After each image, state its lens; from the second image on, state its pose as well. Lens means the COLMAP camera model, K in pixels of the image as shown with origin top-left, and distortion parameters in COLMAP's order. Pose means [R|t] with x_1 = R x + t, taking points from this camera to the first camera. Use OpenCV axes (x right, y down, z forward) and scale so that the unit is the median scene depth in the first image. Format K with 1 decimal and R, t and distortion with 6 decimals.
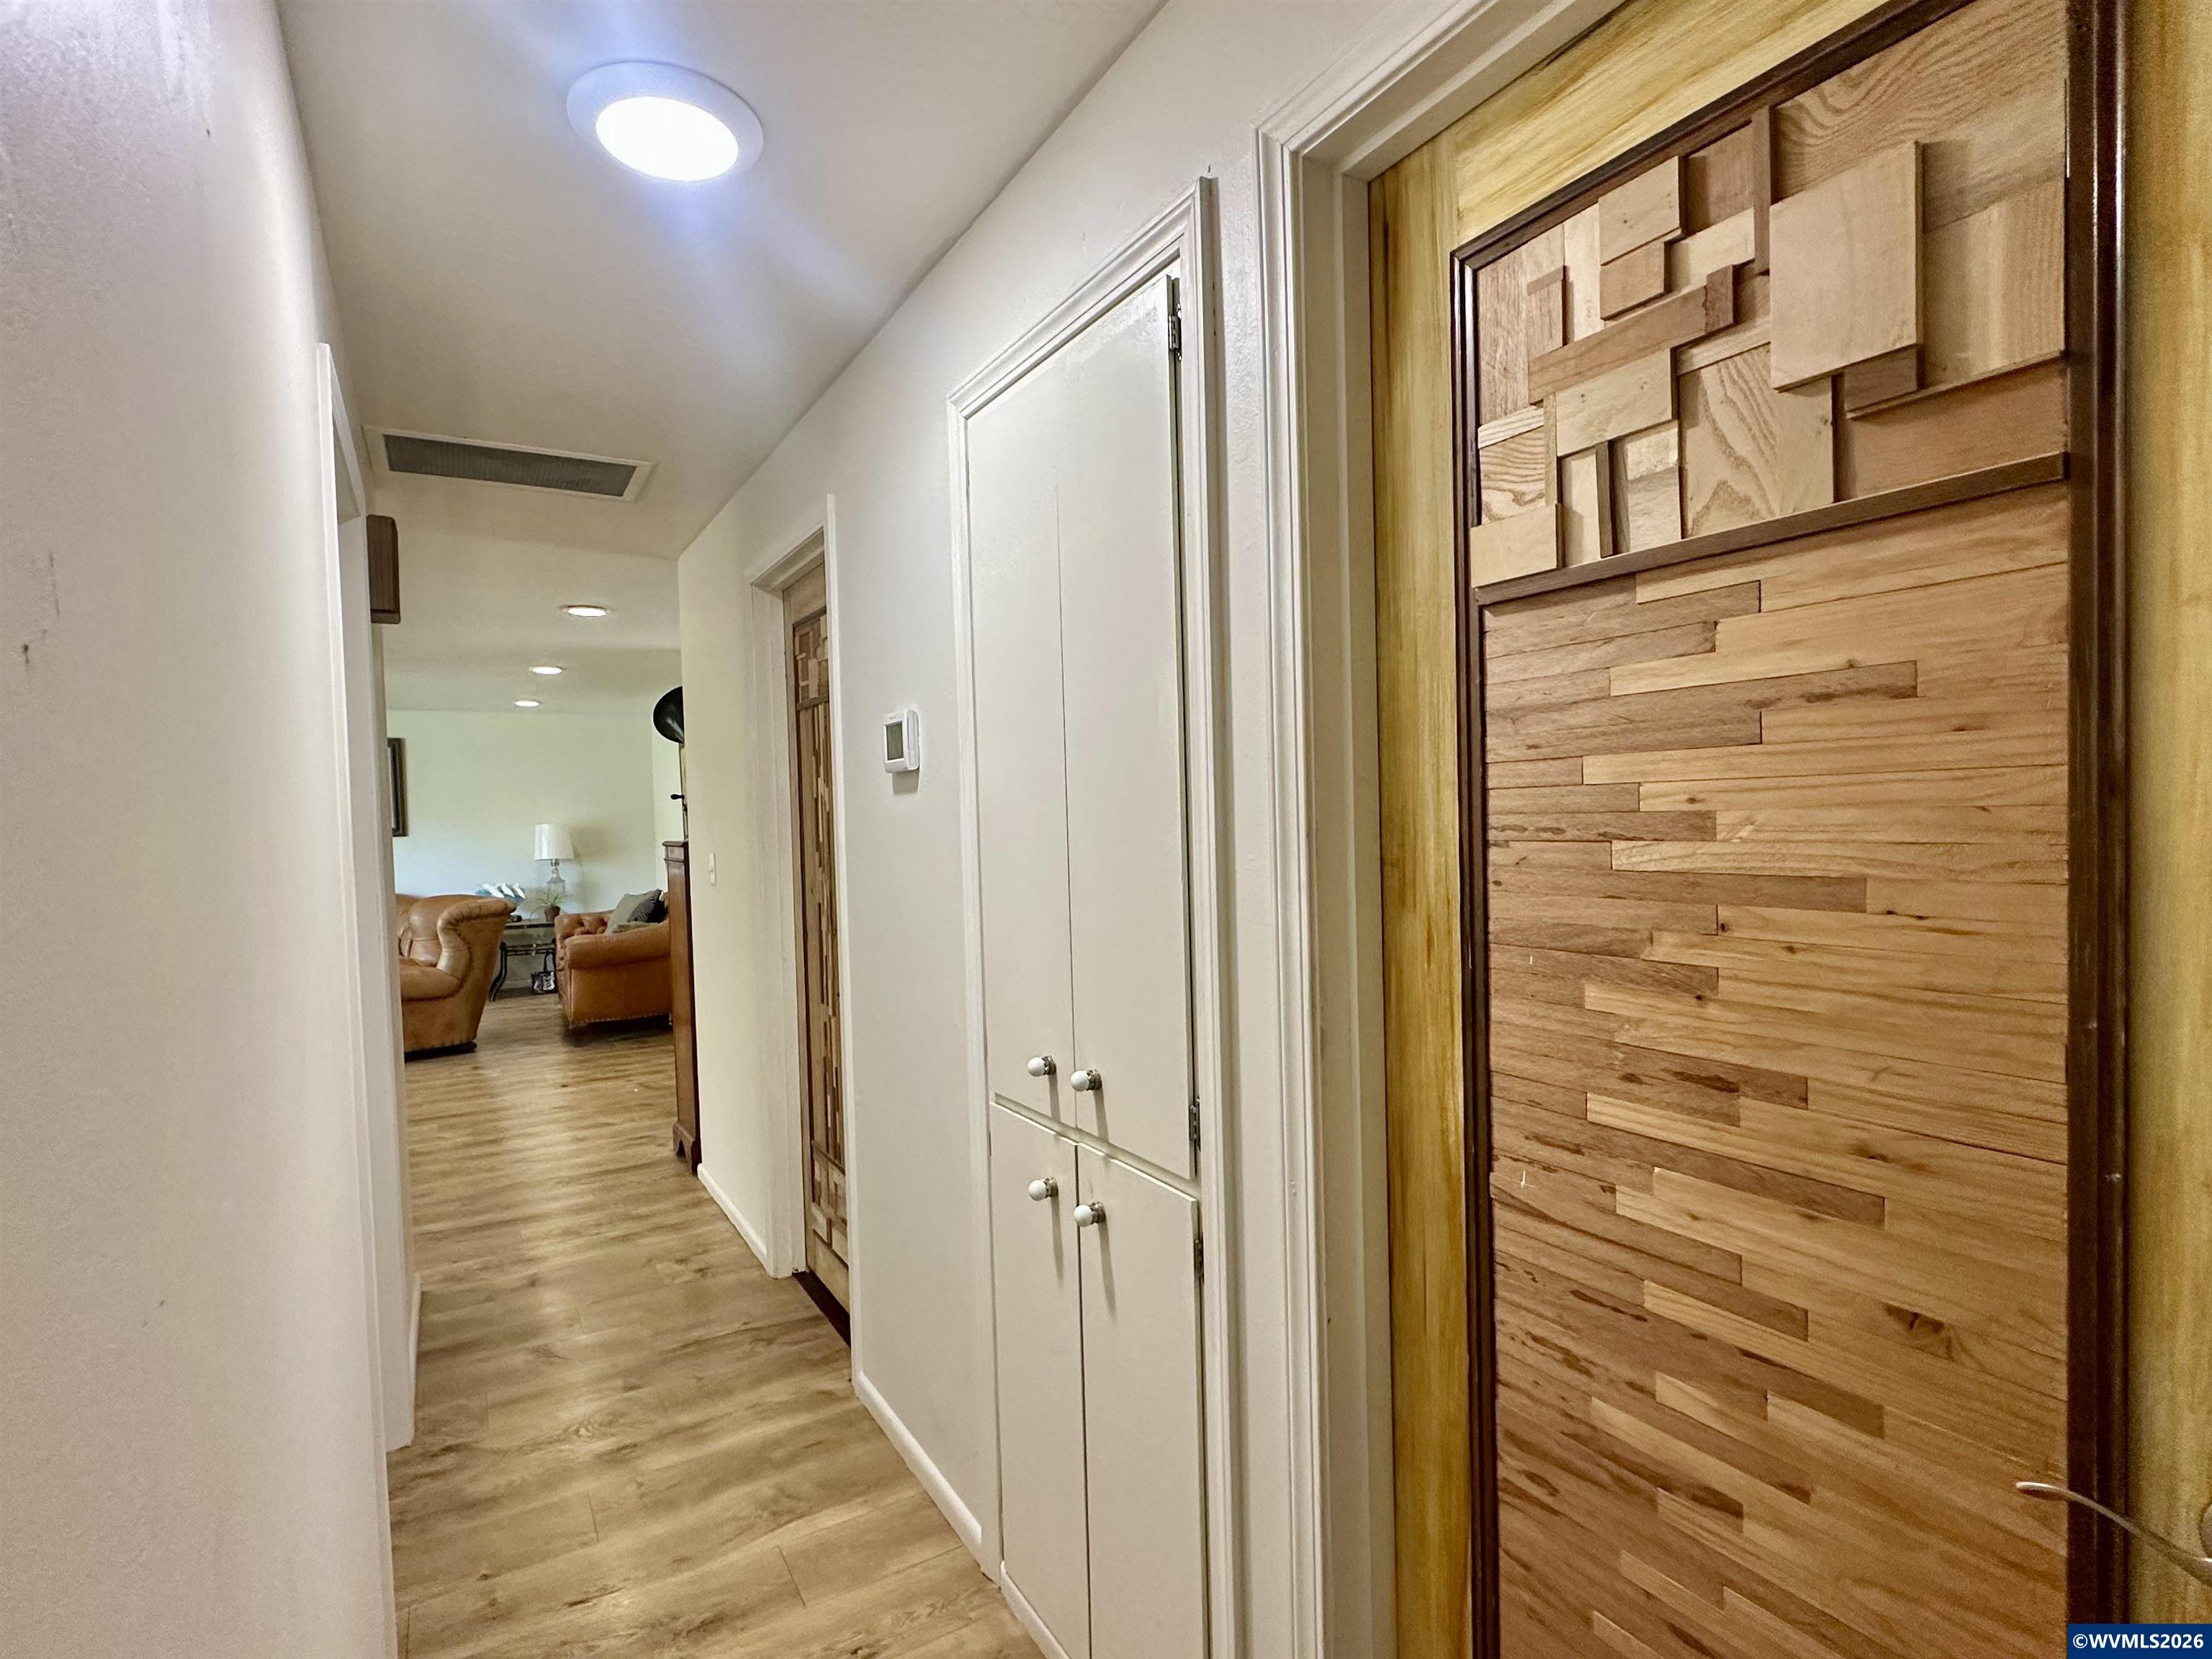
lens RADIAL K [[1082.2, 0, 1106.0], [0, 1082.2, 829.5], [0, 0, 1]] dist [-0.005879, -0.000103]
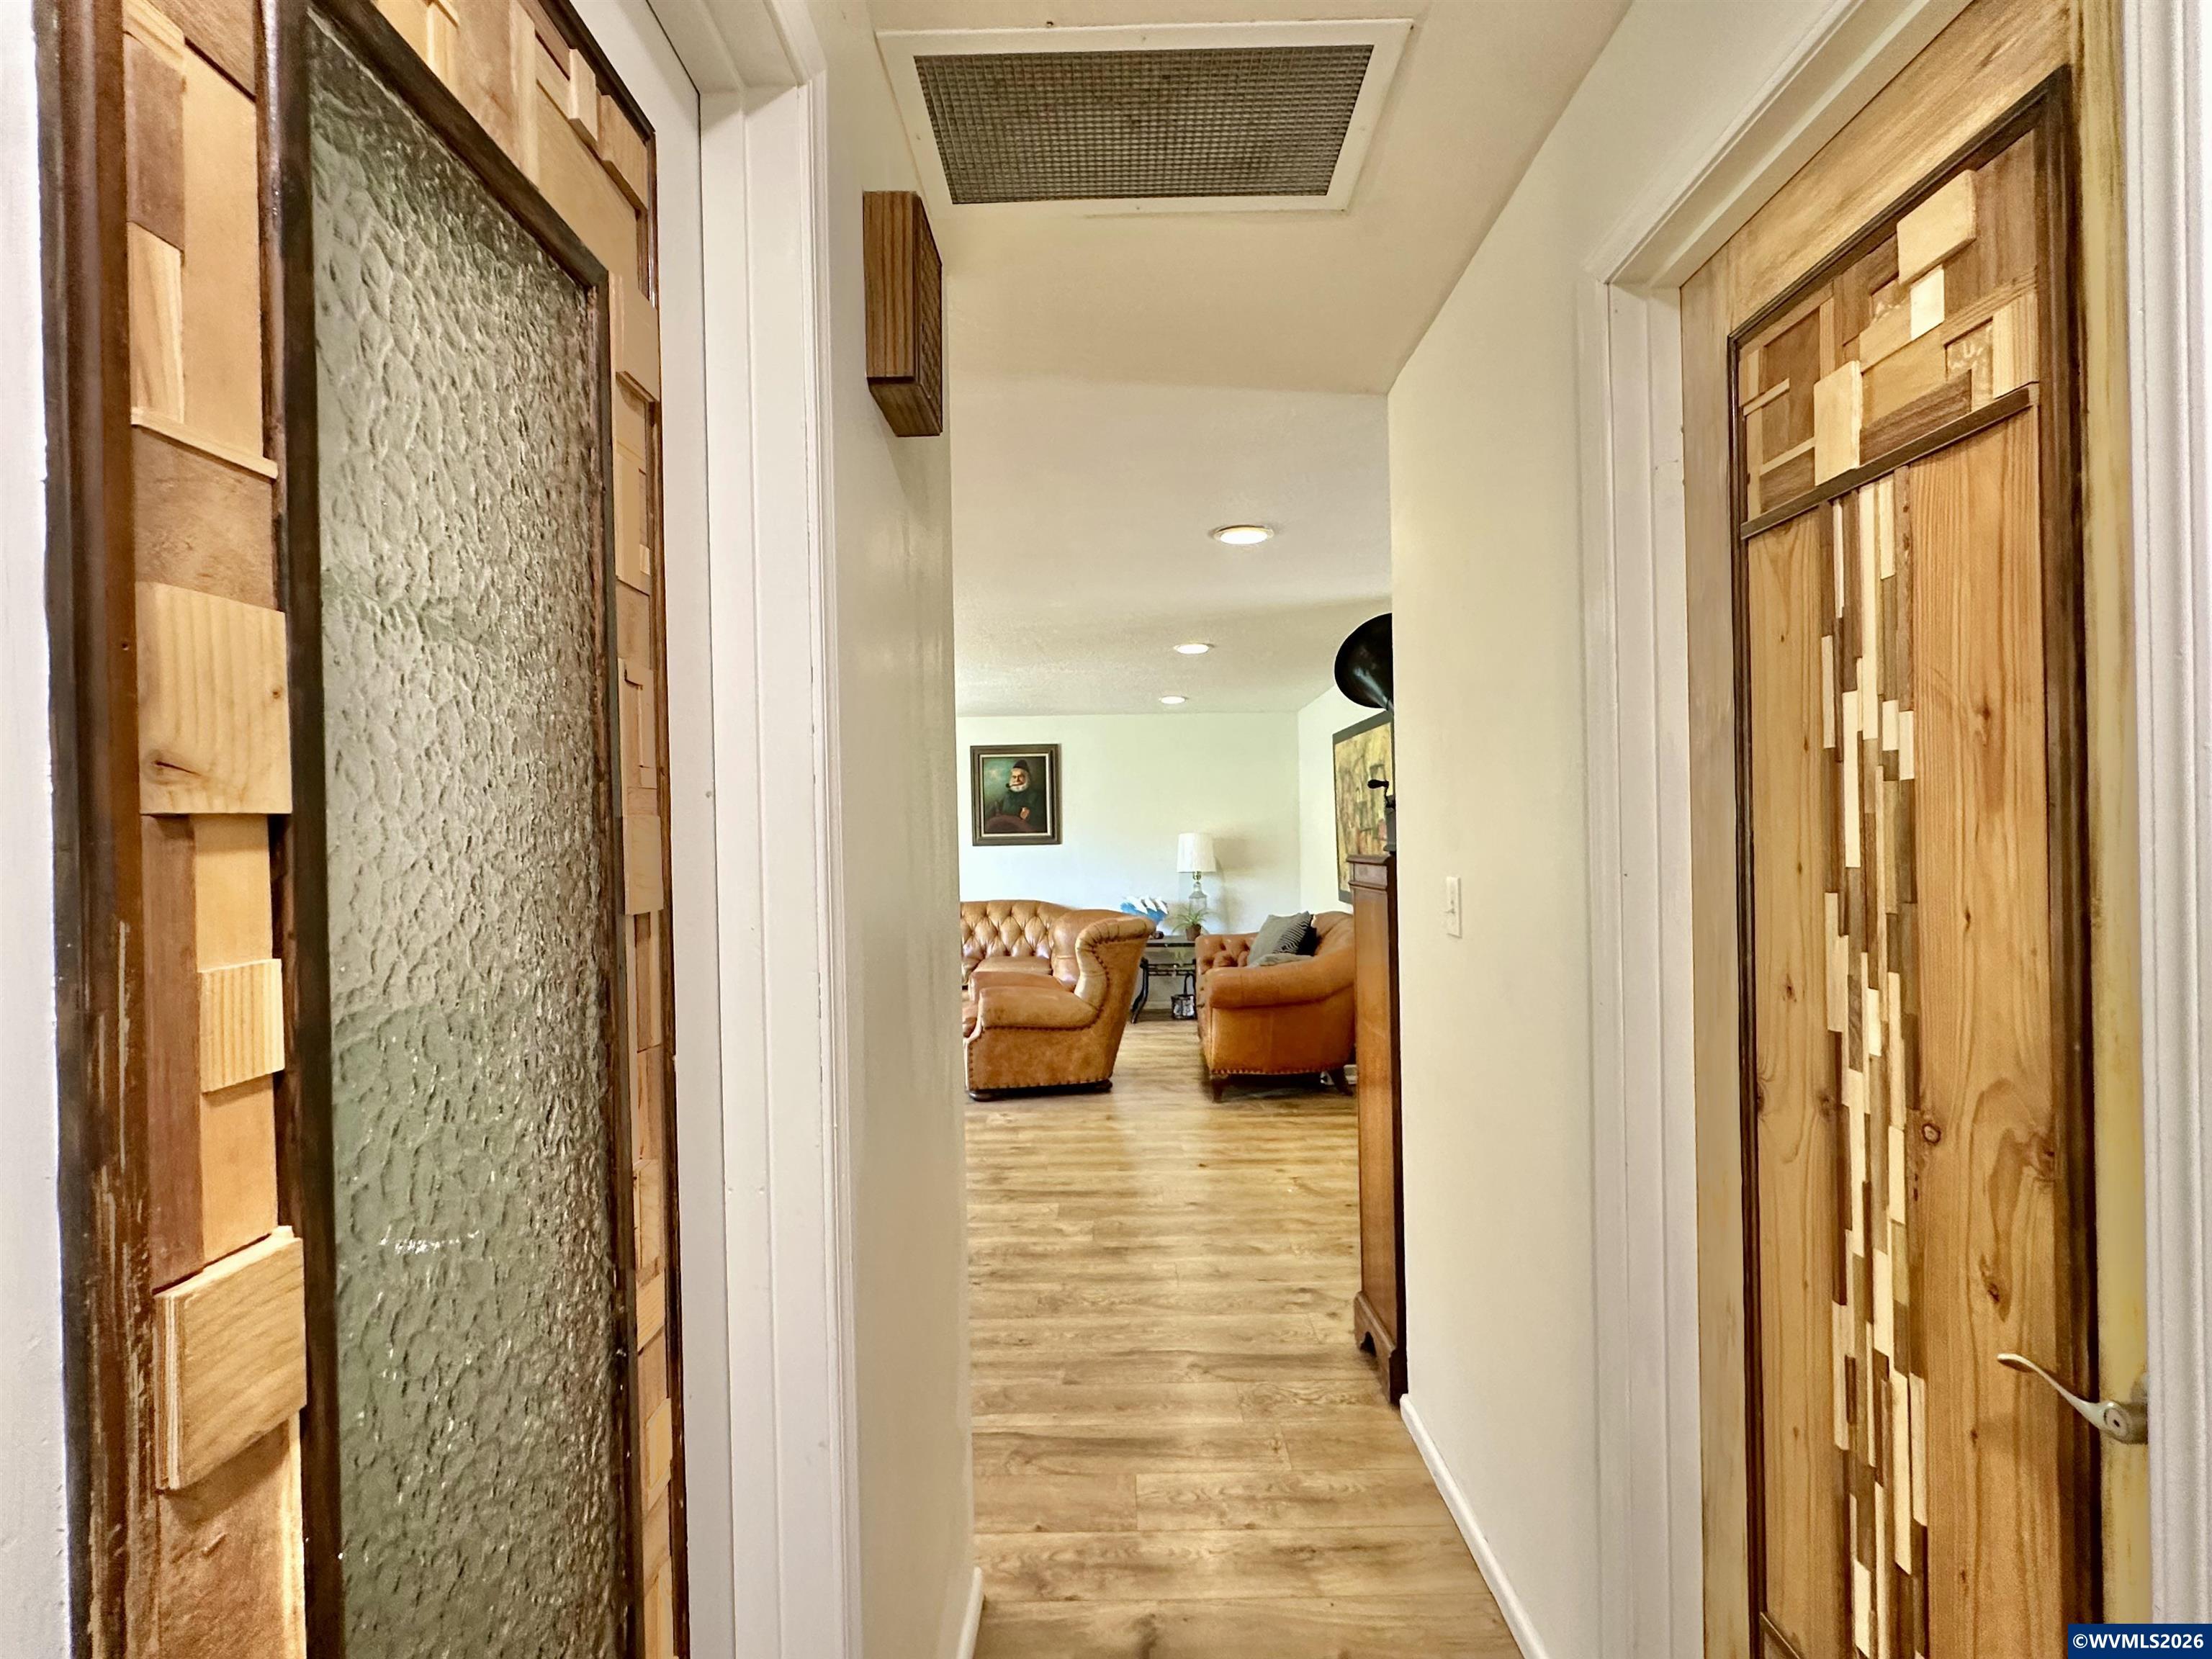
lens RADIAL K [[1082.2, 0, 1106.0], [0, 1082.2, 829.5], [0, 0, 1]] dist [-0.005879, -0.000103]
pose [[0.849265, 0.010616, -0.527860, -0.136538], [-0.018518, 0.999782, -0.009687, 0.003084], [0.527641, 0.018002, 0.849276, 0.266838]]
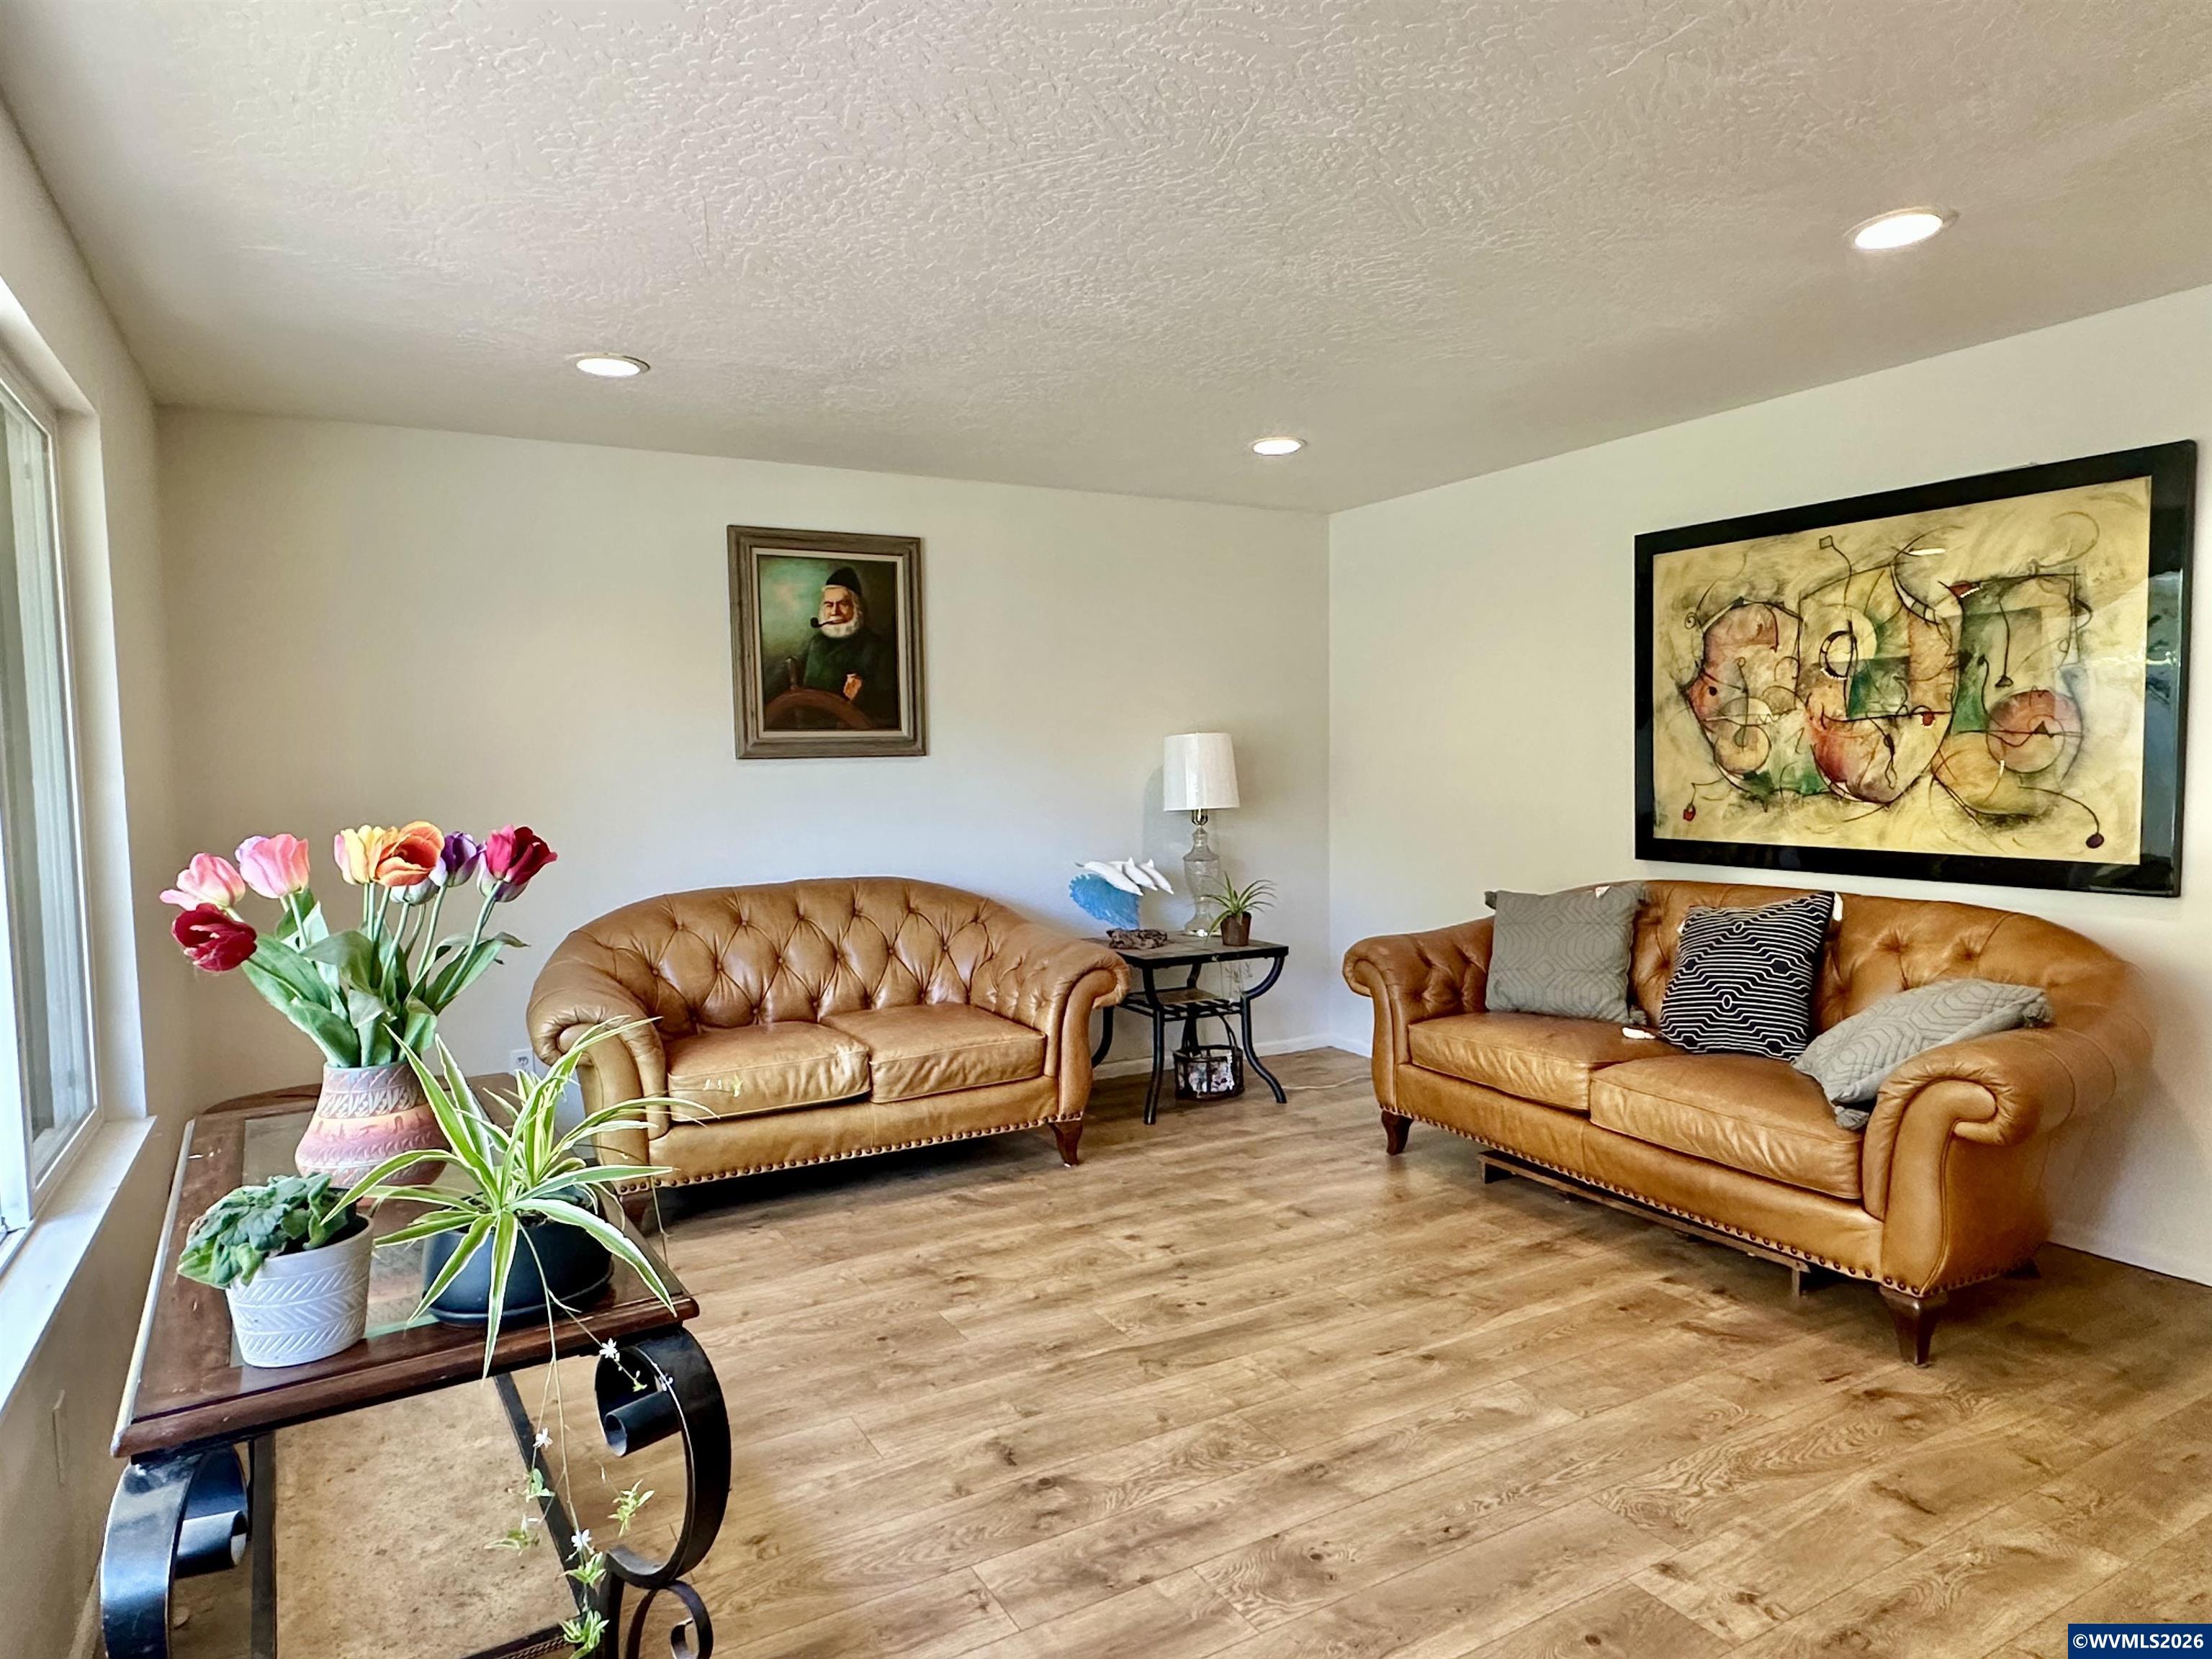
lens RADIAL K [[1327.4, 0, 1106.0], [0, 1327.4, 829.5], [0, 0, 1]] dist [-0.001136, -0.000489]
pose [[0.999460, 0.015840, -0.028803, -0.779837], [-0.014892, 0.999350, 0.032820, 0.025986], [0.029305, -0.032373, 0.999046, 0.618232]]
